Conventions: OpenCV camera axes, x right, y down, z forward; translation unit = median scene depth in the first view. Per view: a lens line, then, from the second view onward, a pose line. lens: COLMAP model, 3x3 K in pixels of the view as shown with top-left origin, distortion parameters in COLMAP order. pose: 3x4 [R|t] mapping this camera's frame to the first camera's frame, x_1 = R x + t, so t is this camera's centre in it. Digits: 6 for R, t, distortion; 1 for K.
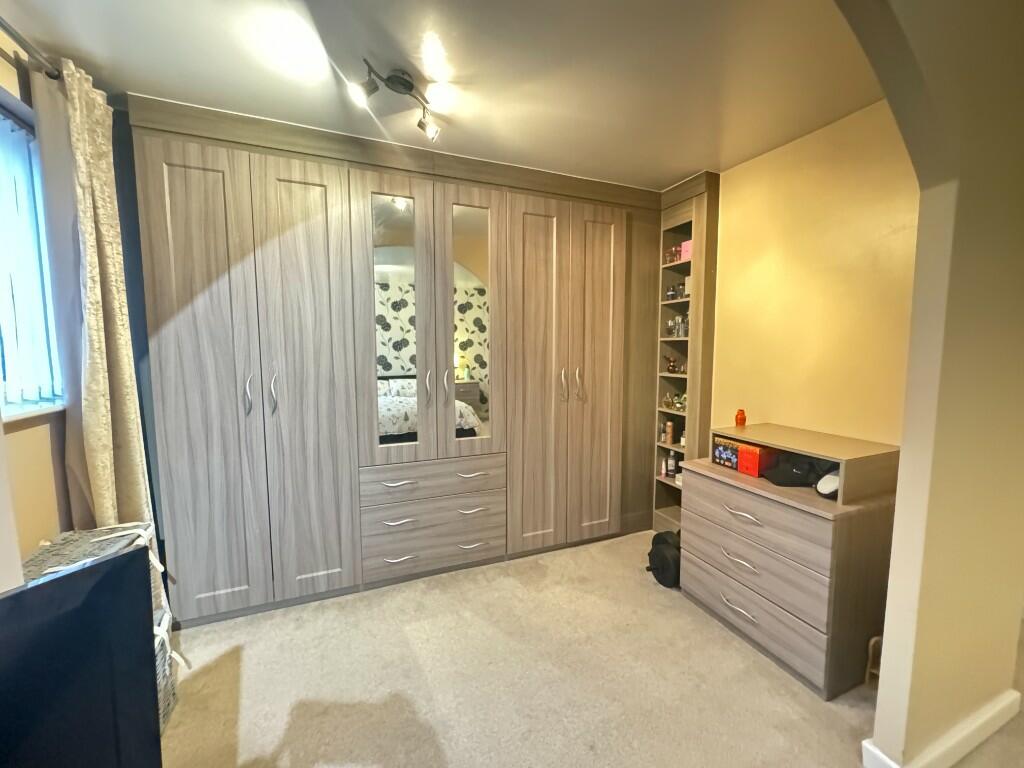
lens RADIAL K [[407.6, 0, 512.0], [0, 407.6, 384.0], [0, 0, 1]] dist [-0.002130, 0.000207]
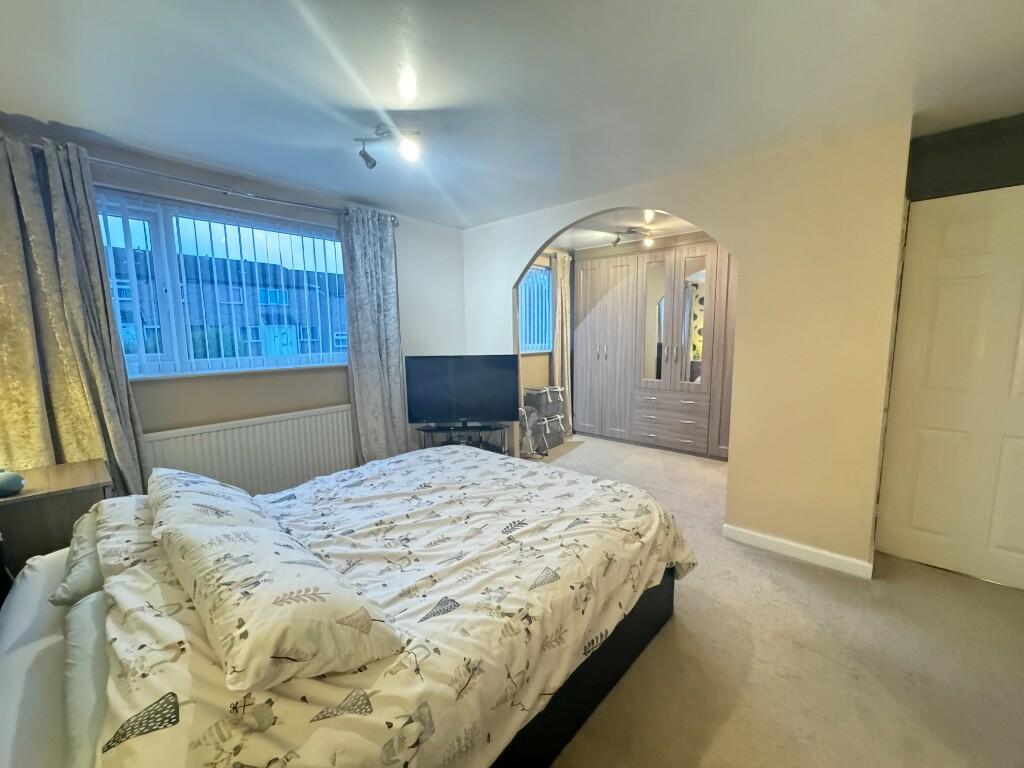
lens RADIAL K [[407.6, 0, 512.0], [0, 407.6, 384.0], [0, 0, 1]] dist [-0.002130, 0.000207]
pose [[0.443957, 0.108506, -0.889454, 1.154646], [-0.071972, 0.993752, 0.085306, 0.039893], [0.893153, 0.026144, 0.448992, -0.529499]]
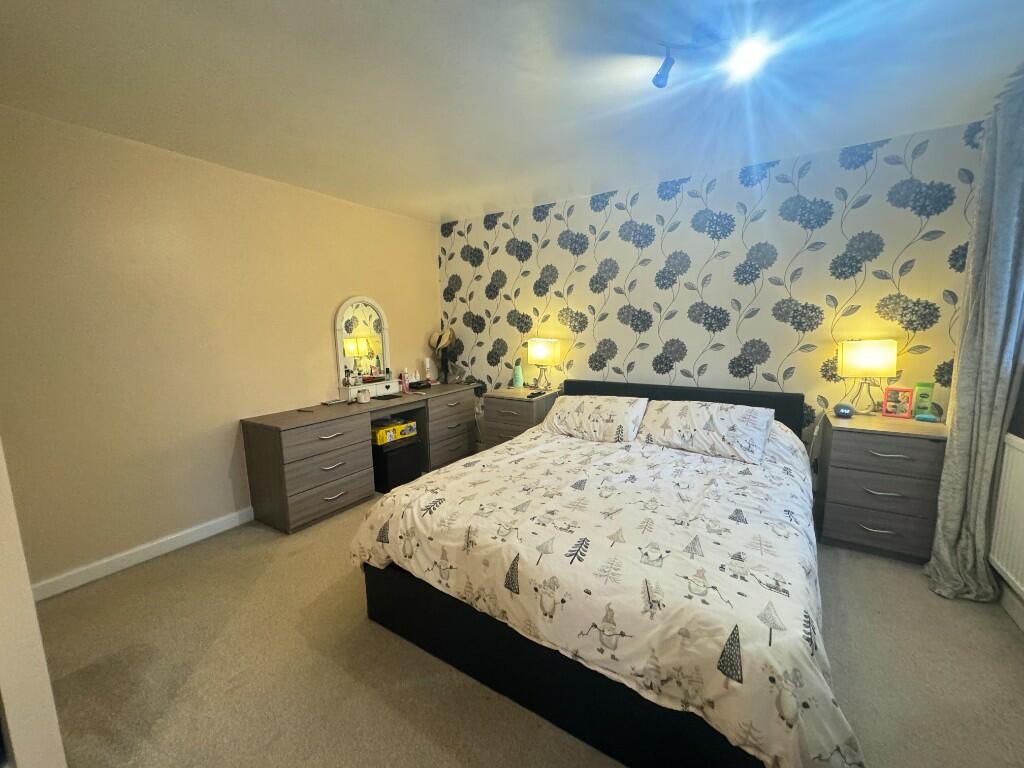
lens RADIAL K [[407.6, 0, 512.0], [0, 407.6, 384.0], [0, 0, 1]] dist [-0.002130, 0.000207]
pose [[-0.581395, -0.102493, 0.807140, -0.104099], [0.095894, 0.976488, 0.193071, -0.017000], [-0.807951, 0.189650, -0.557896, 0.256556]]
